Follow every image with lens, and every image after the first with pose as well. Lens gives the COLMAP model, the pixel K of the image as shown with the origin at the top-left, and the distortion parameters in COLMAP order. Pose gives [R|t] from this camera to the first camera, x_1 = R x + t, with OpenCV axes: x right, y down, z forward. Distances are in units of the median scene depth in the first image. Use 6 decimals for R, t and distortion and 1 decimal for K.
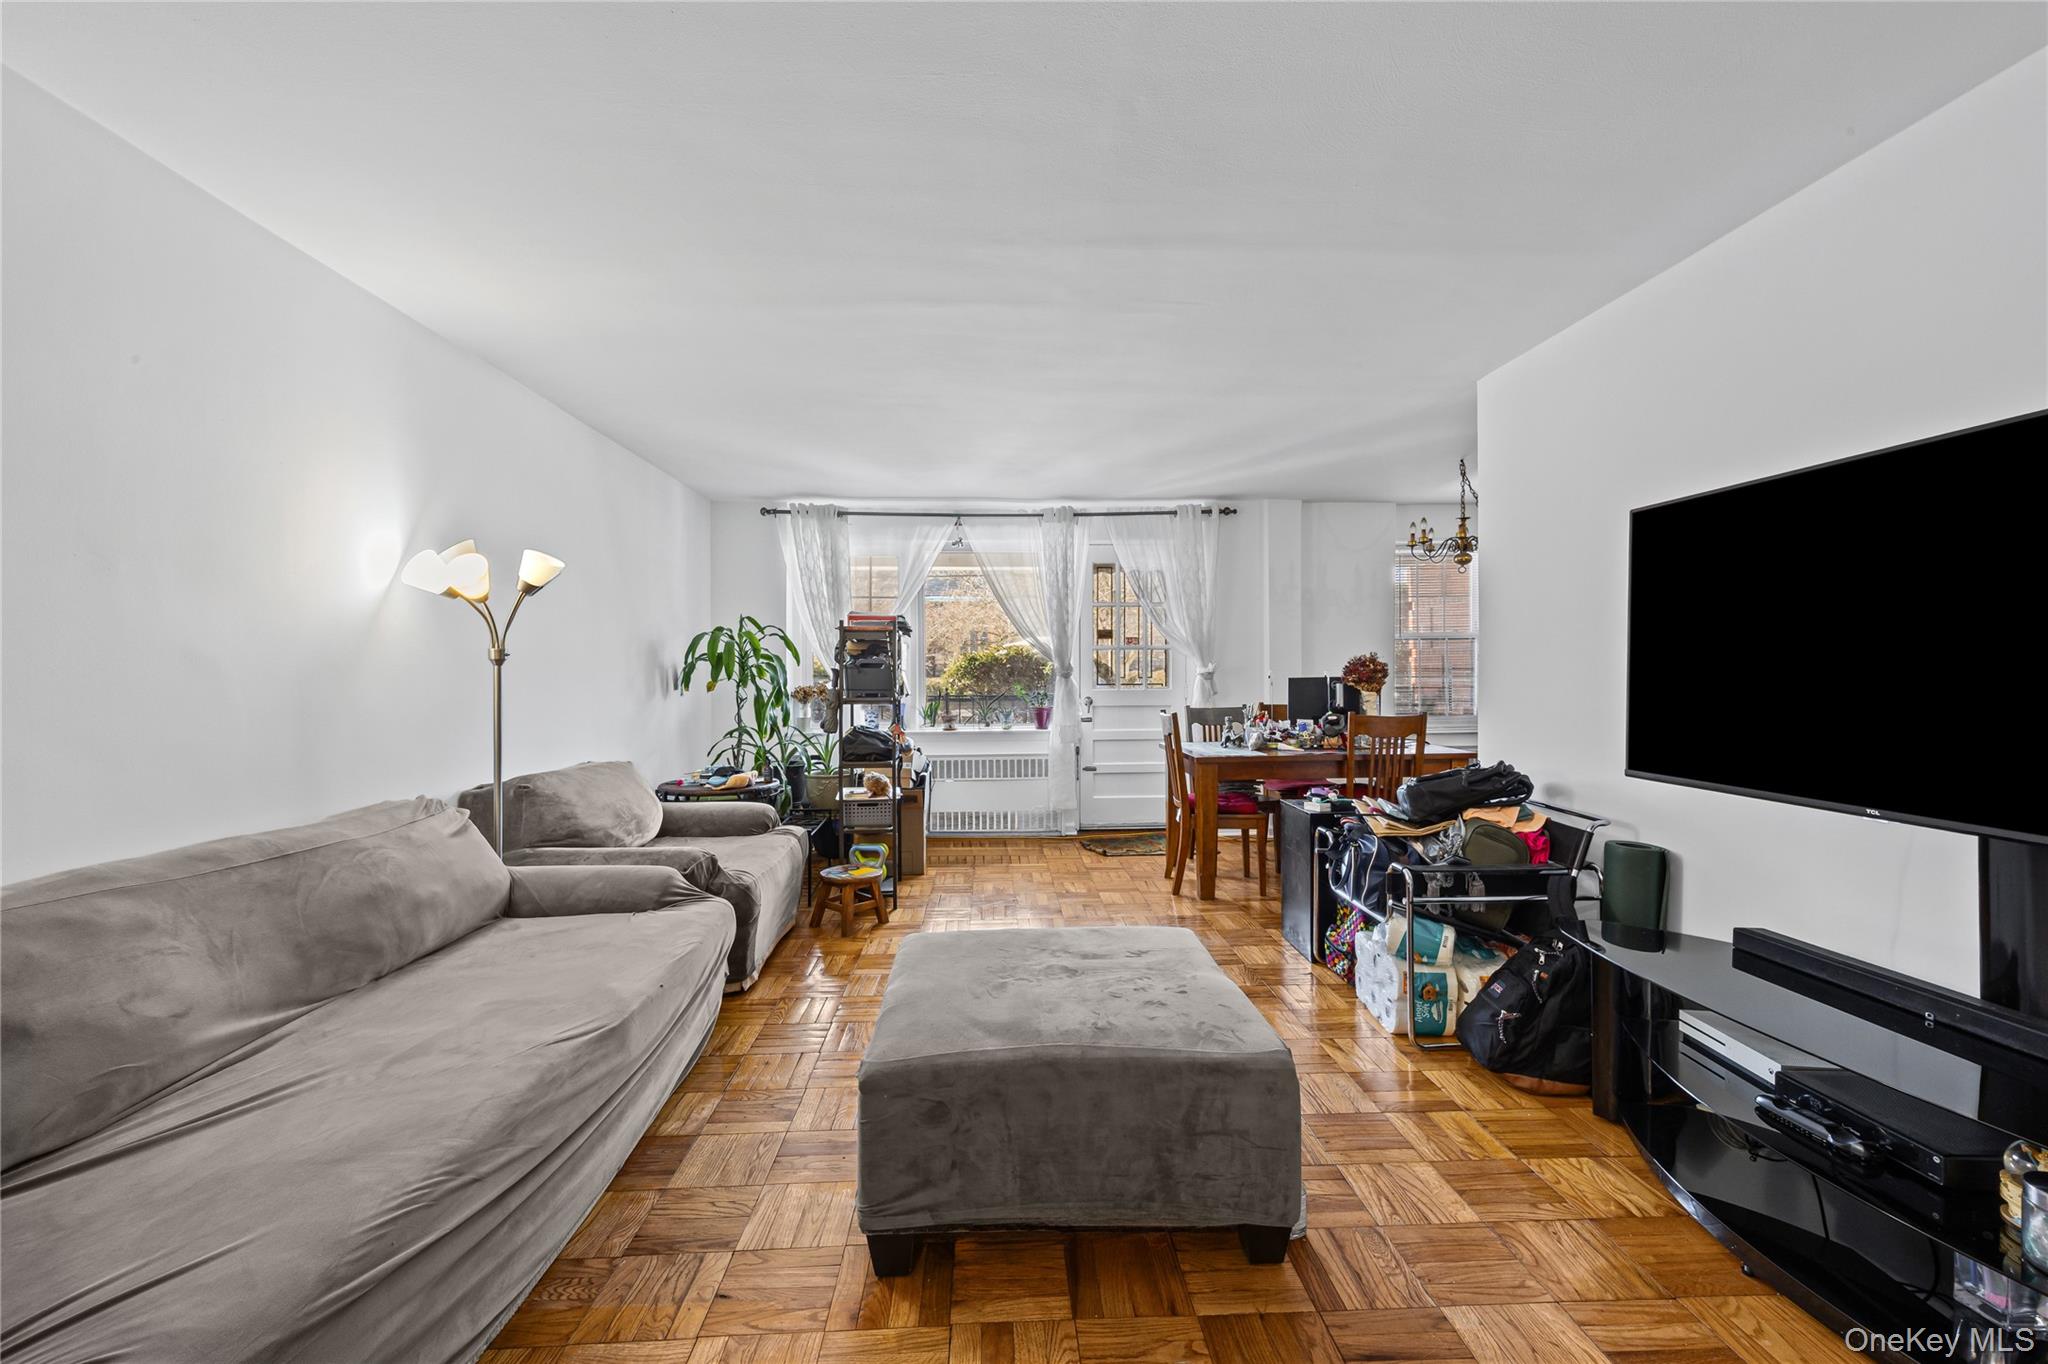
lens RADIAL K [[829.5, 0, 1023.3], [0, 829.5, 680.1], [0, 0, 1]] dist [0.007546, -0.000130]
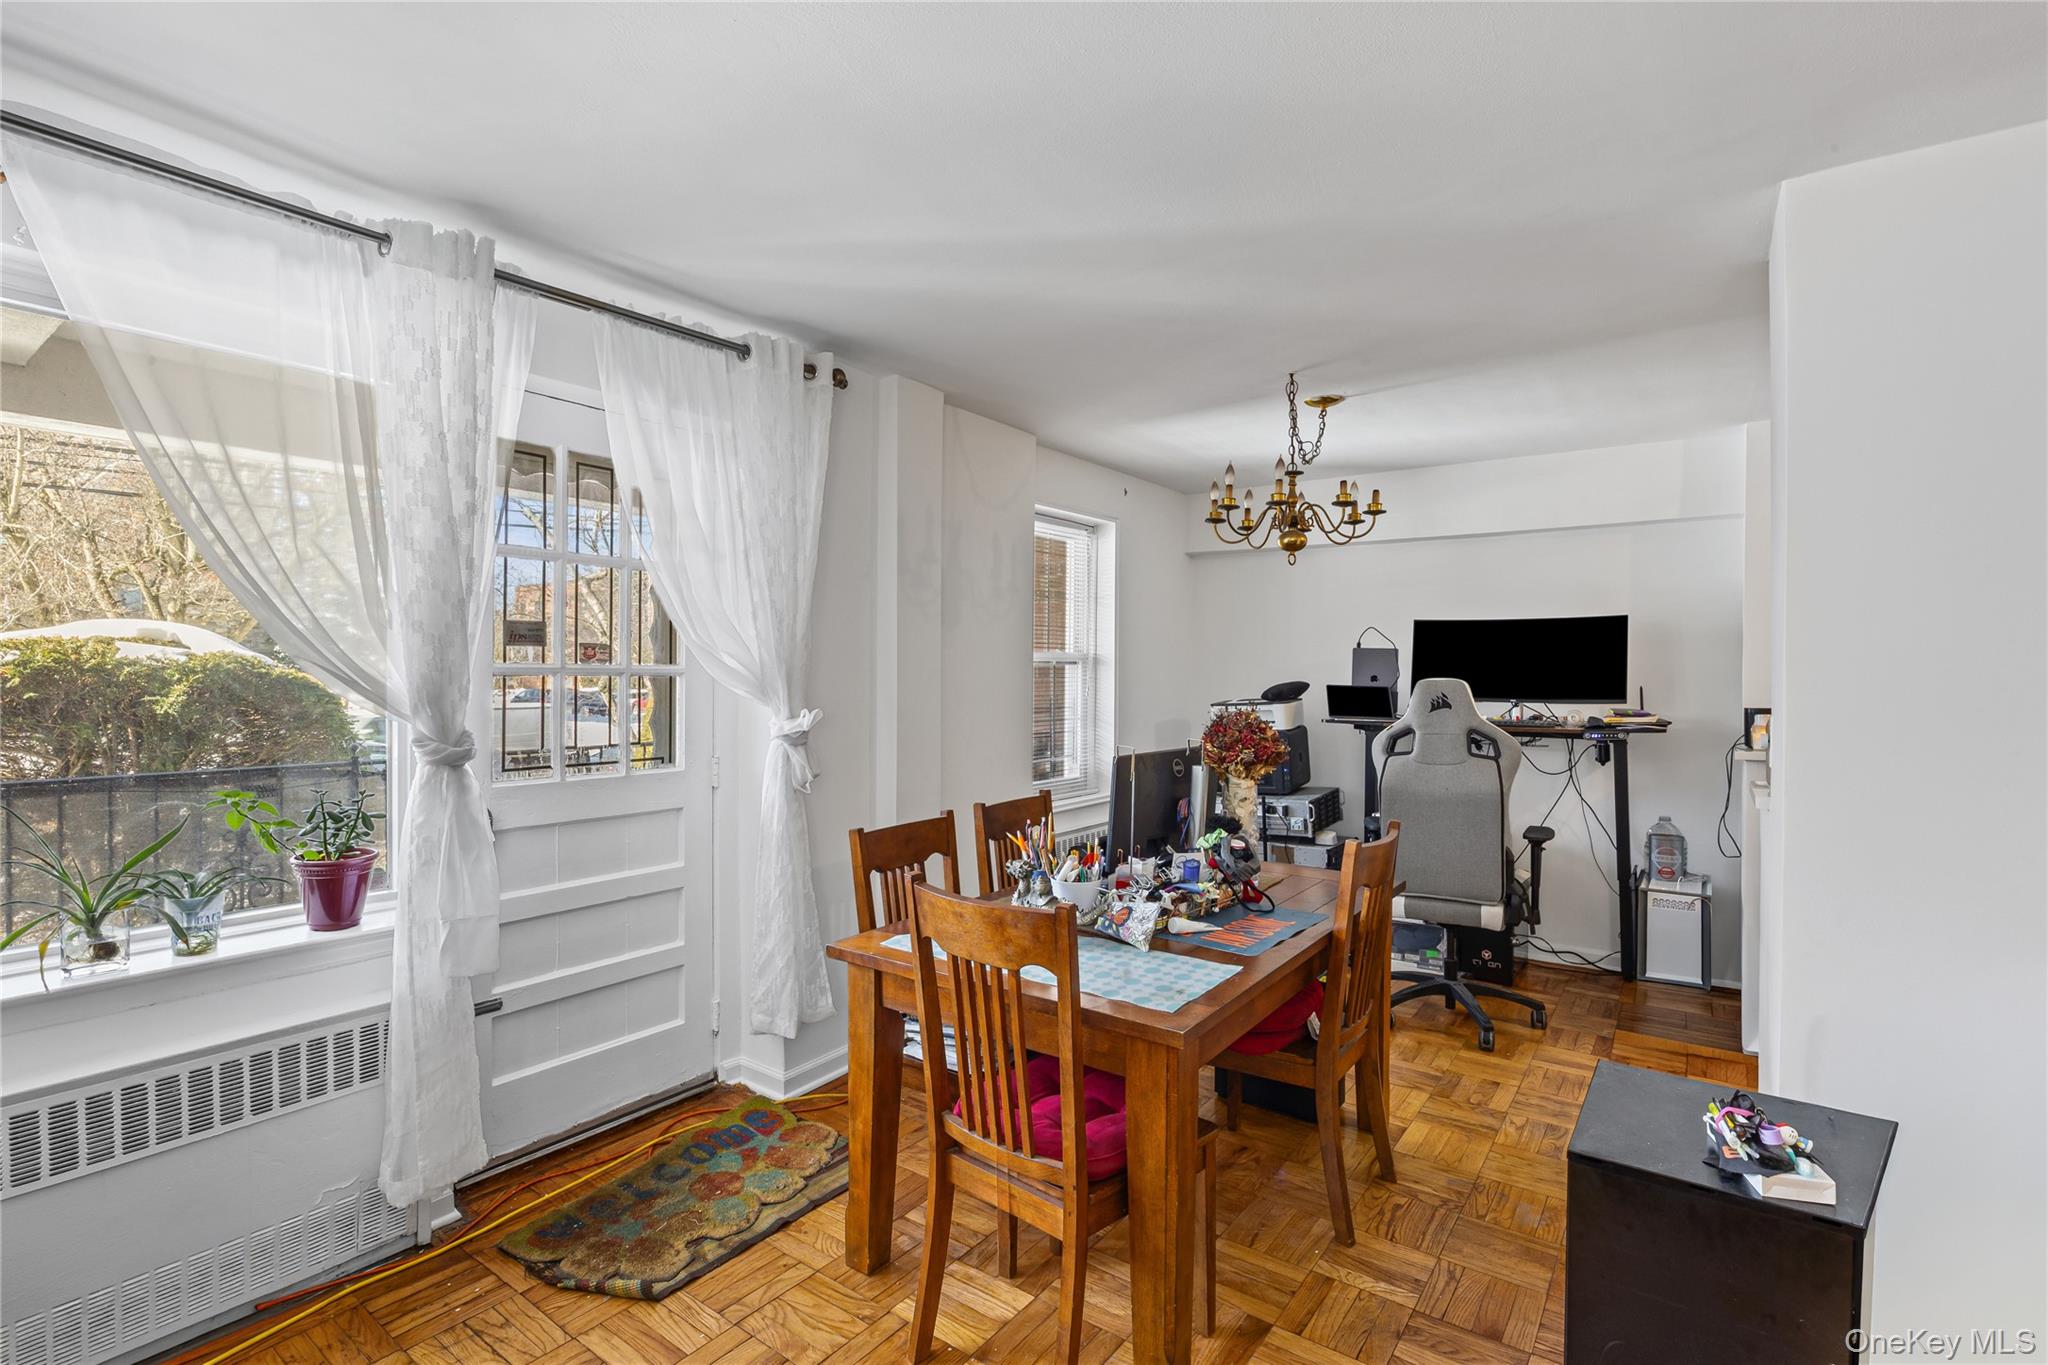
lens RADIAL K [[946.2, 0, 1029.3], [0, 946.2, 674.9], [0, 0, 1]] dist [-0.019376, -0.000492]
pose [[0.613668, 0.007259, 0.789531, -0.194496], [-0.003741, 0.999973, -0.006286, -0.071037], [-0.789555, 0.000904, 0.613679, 1.151042]]
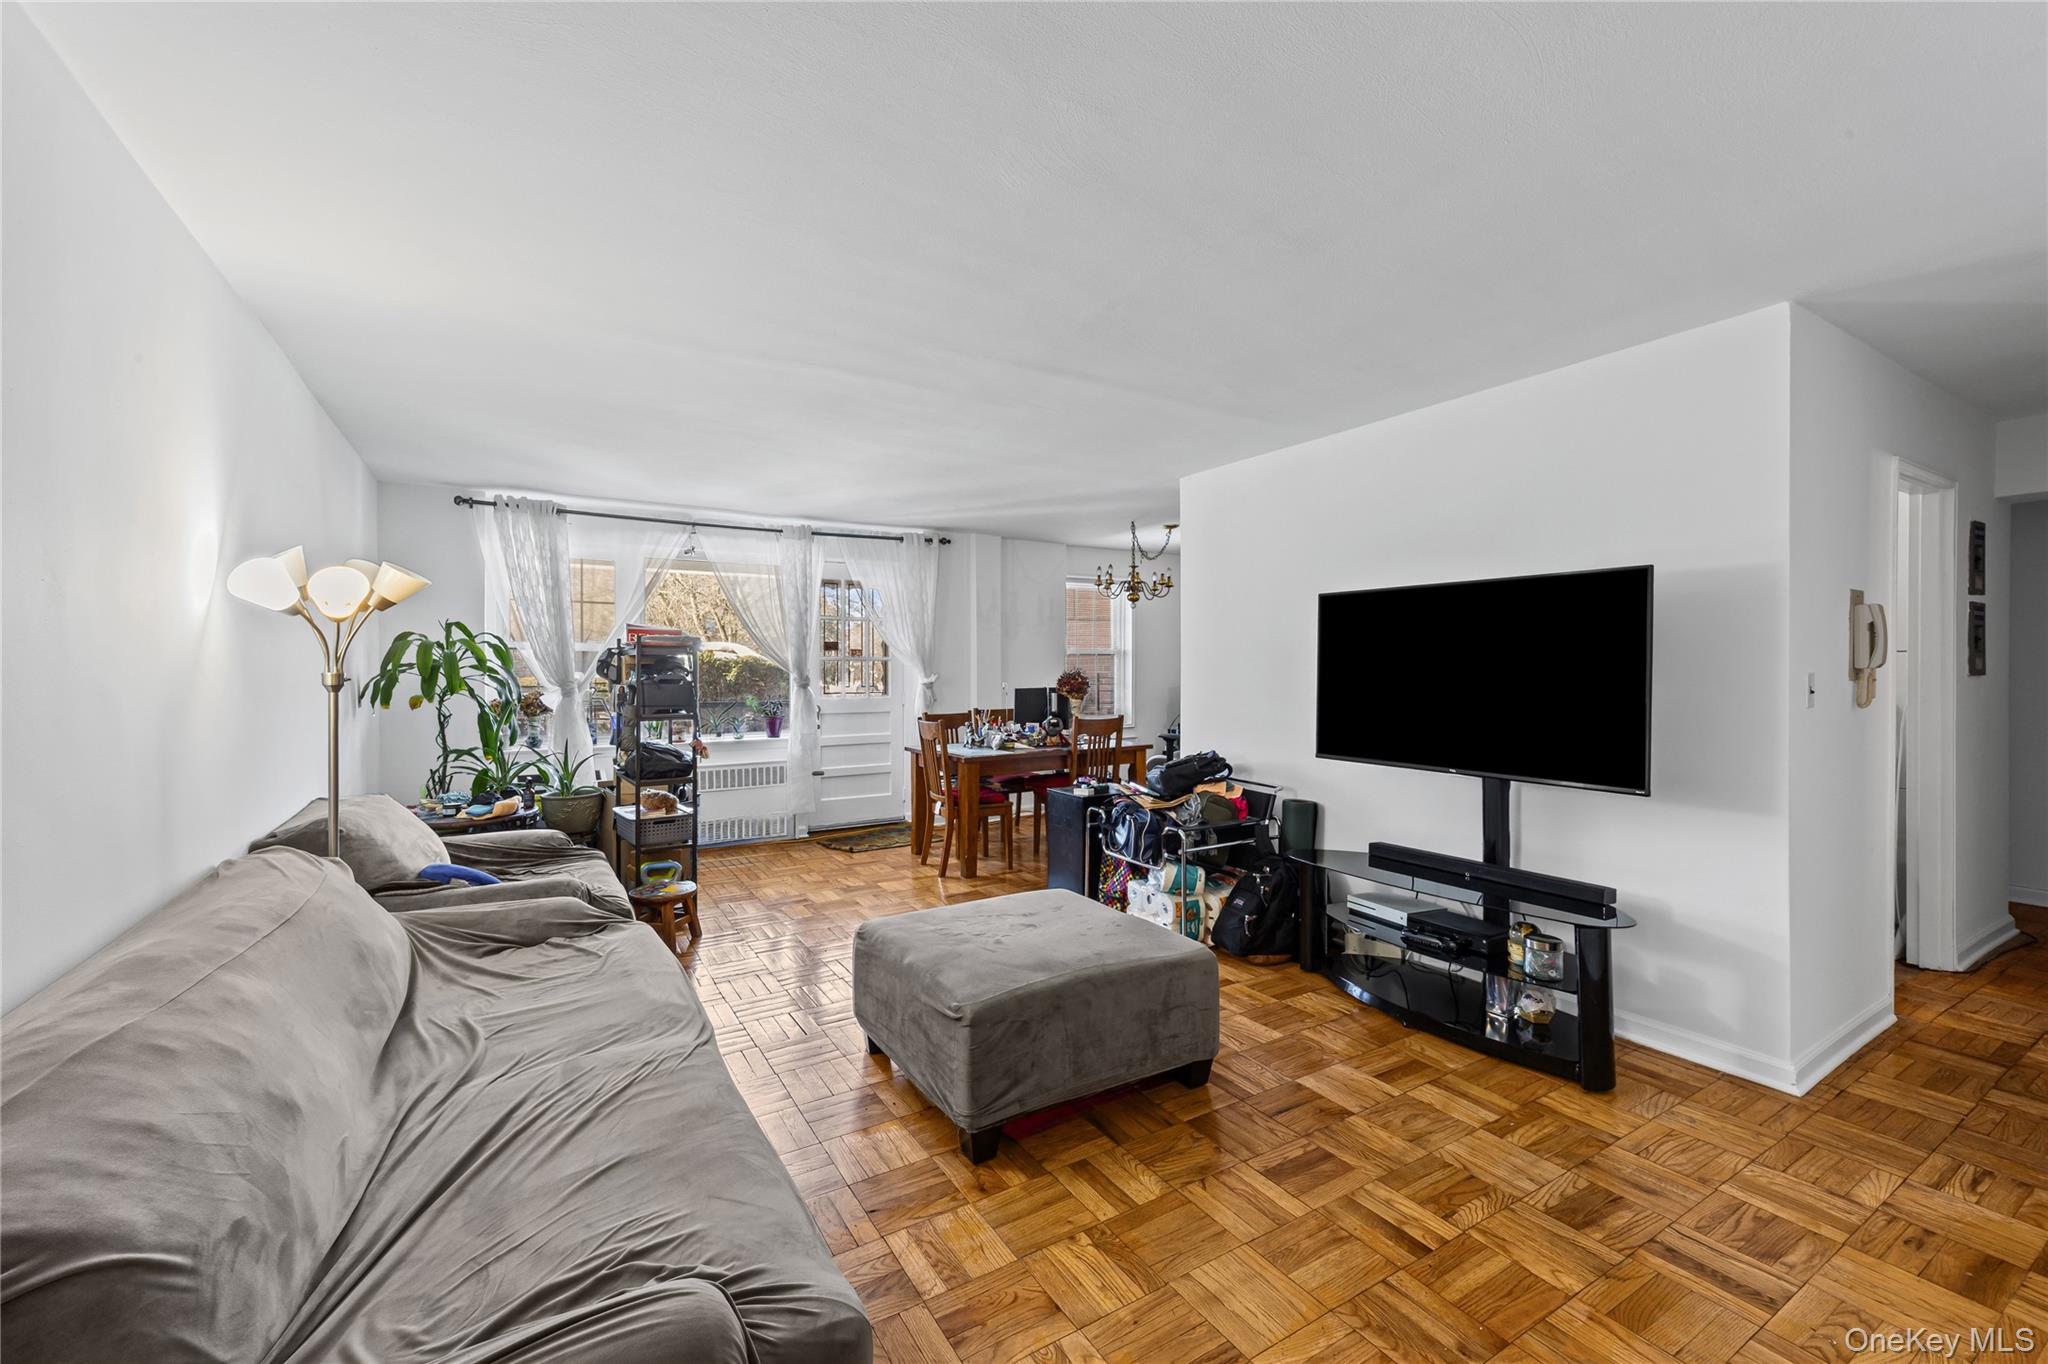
lens RADIAL K [[829.5, 0, 1021.1], [0, 829.5, 681.3], [0, 0, 1]] dist [0.007546, -0.000130]
pose [[0.876427, -0.003018, 0.481525, -0.410175], [0.000640, 0.999987, 0.005103, -0.031256], [-0.481534, -0.004164, 0.876418, -0.103198]]
